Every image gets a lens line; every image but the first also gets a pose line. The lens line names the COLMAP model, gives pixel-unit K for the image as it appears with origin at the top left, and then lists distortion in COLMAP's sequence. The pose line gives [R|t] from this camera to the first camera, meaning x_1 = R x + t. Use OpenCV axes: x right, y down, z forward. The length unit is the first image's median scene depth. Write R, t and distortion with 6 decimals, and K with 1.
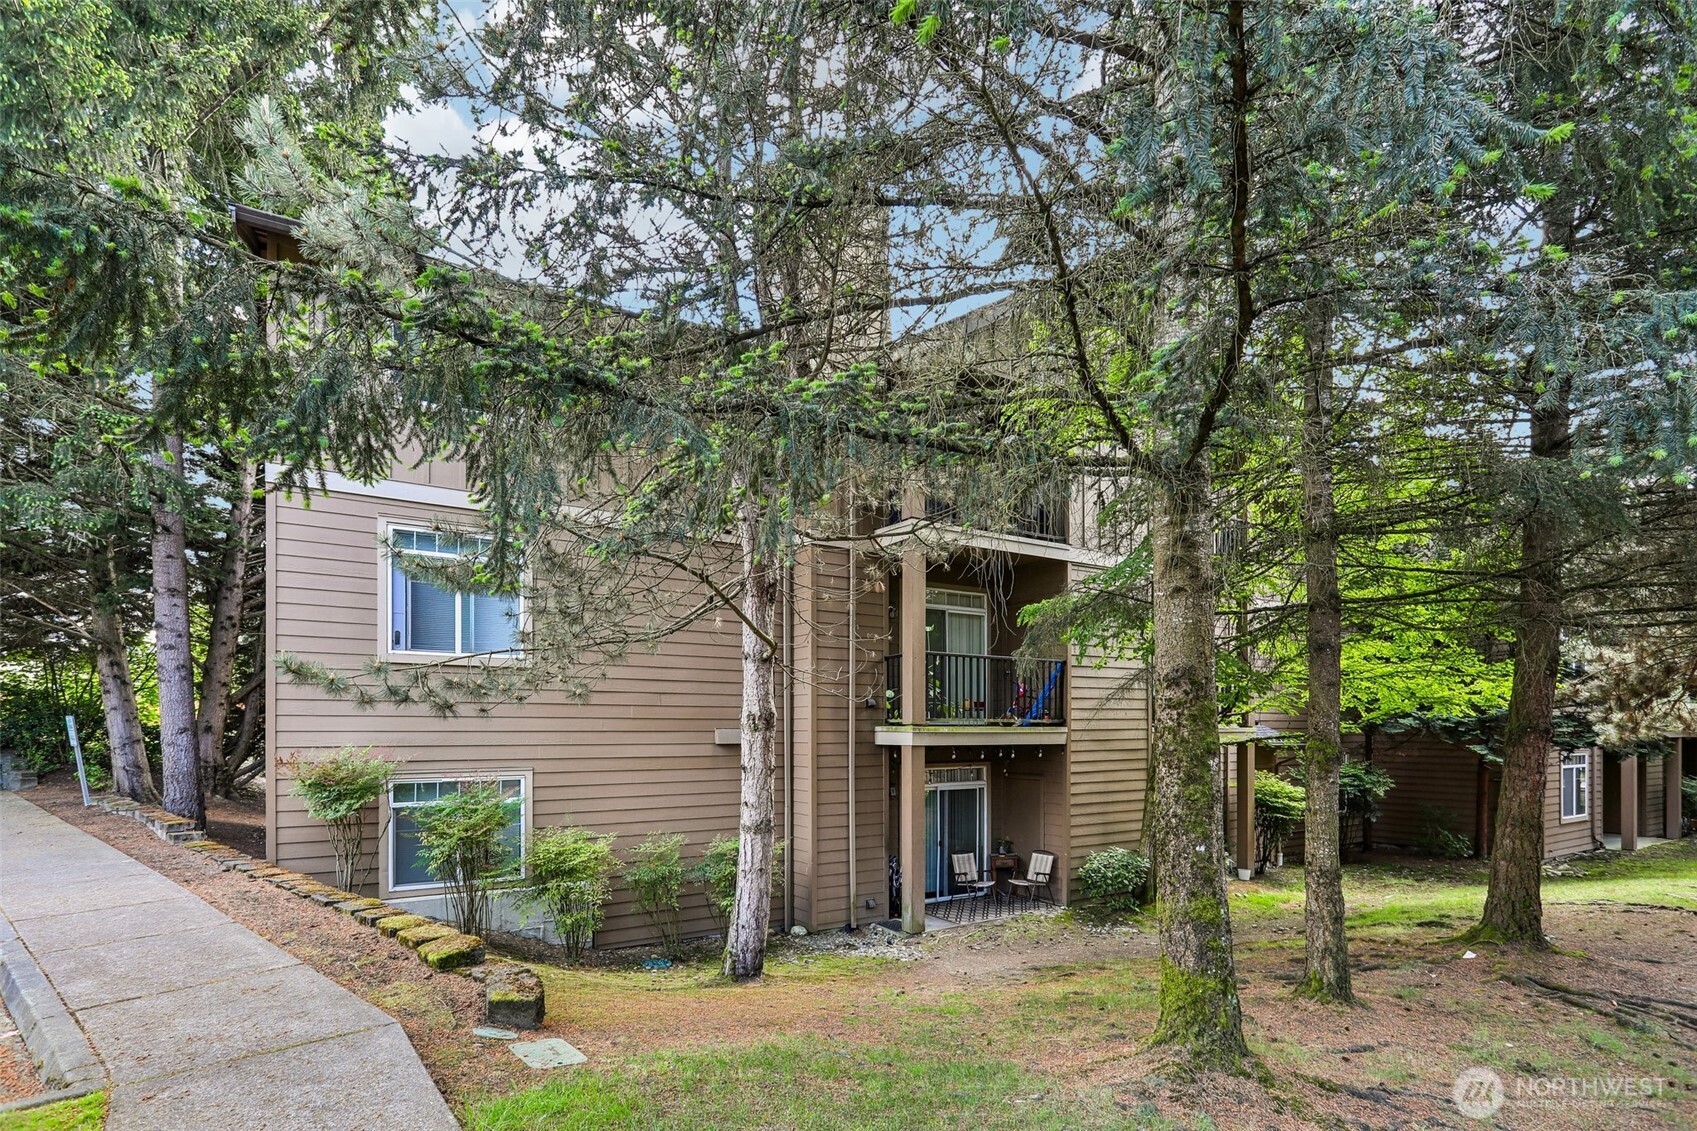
lens RADIAL K [[865.9, 0, 845.6], [0, 865.9, 566.5], [0, 0, 1]] dist [0.001791, 0.002607]
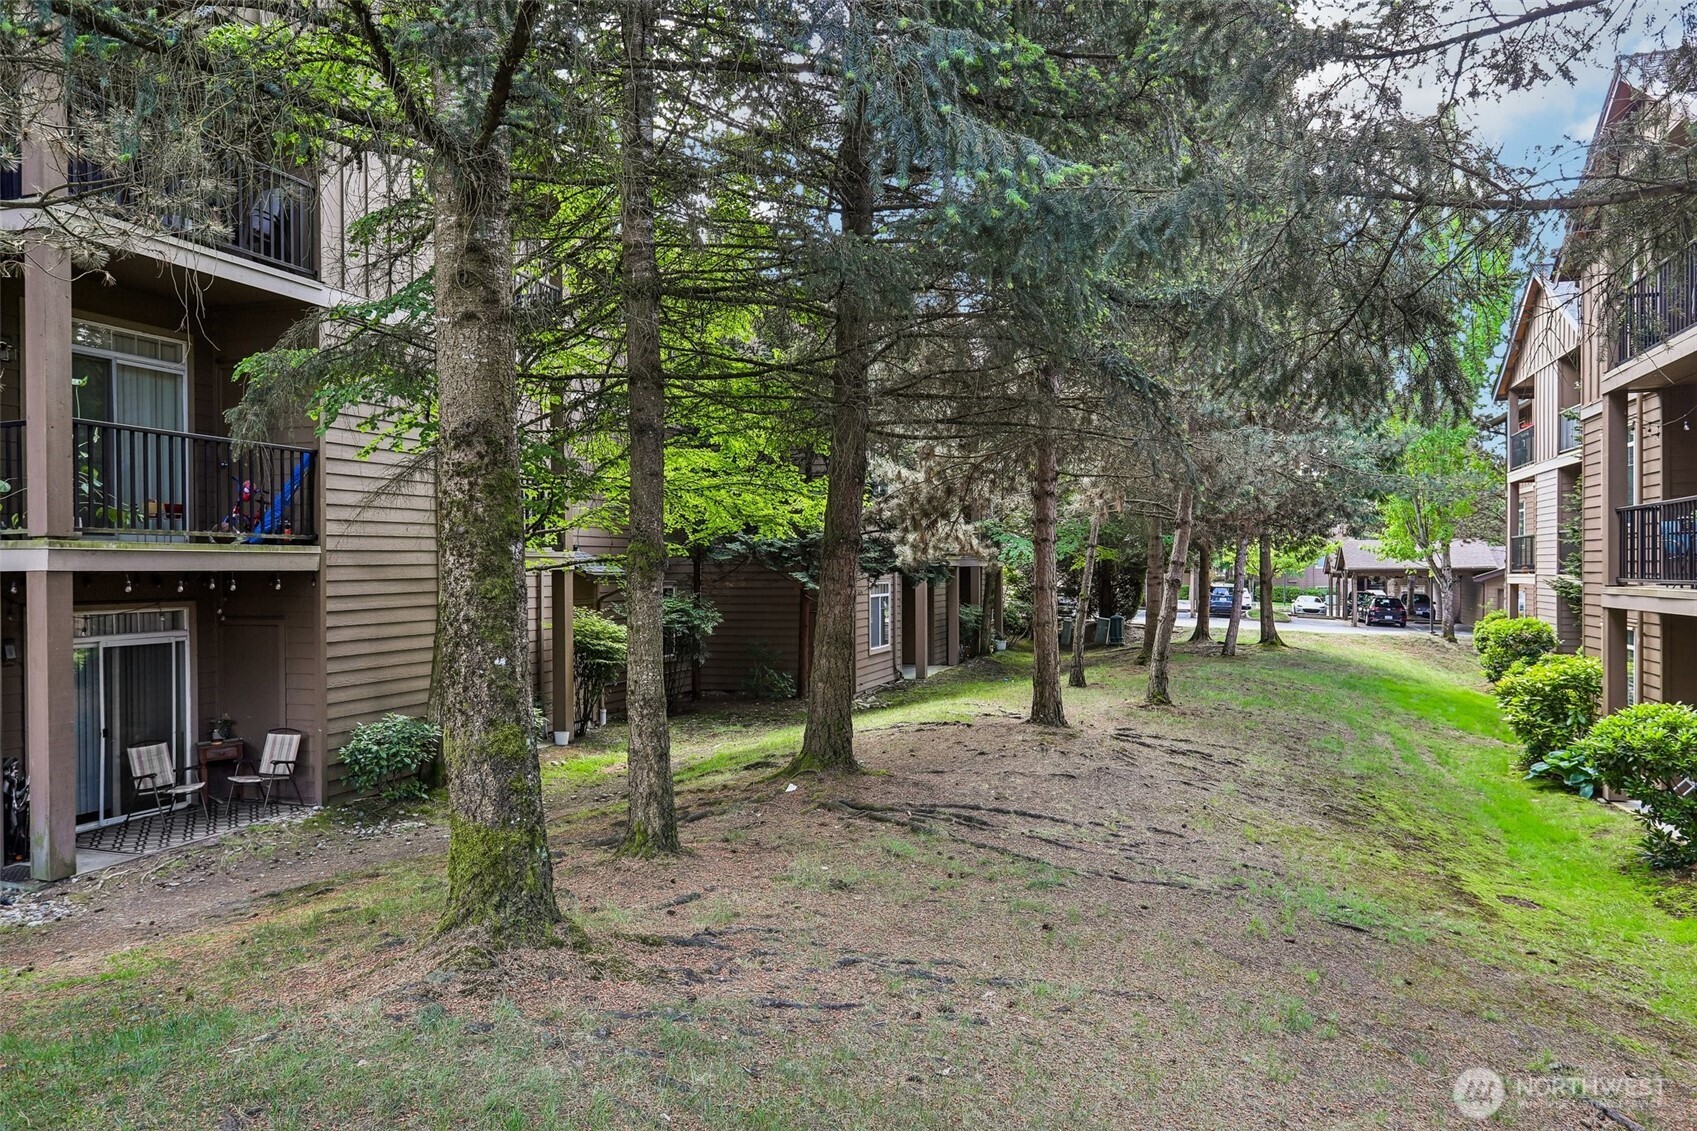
lens RADIAL K [[1126.4, 0, 848.0], [0, 1126.4, 566.0], [0, 0, 1]] dist [-0.003718, 0.009421]
pose [[0.791215, -0.007261, 0.611494, 0.037104], [0.004730, 0.999972, 0.005752, 0.200601], [-0.611519, -0.001659, 0.791228, 0.018797]]
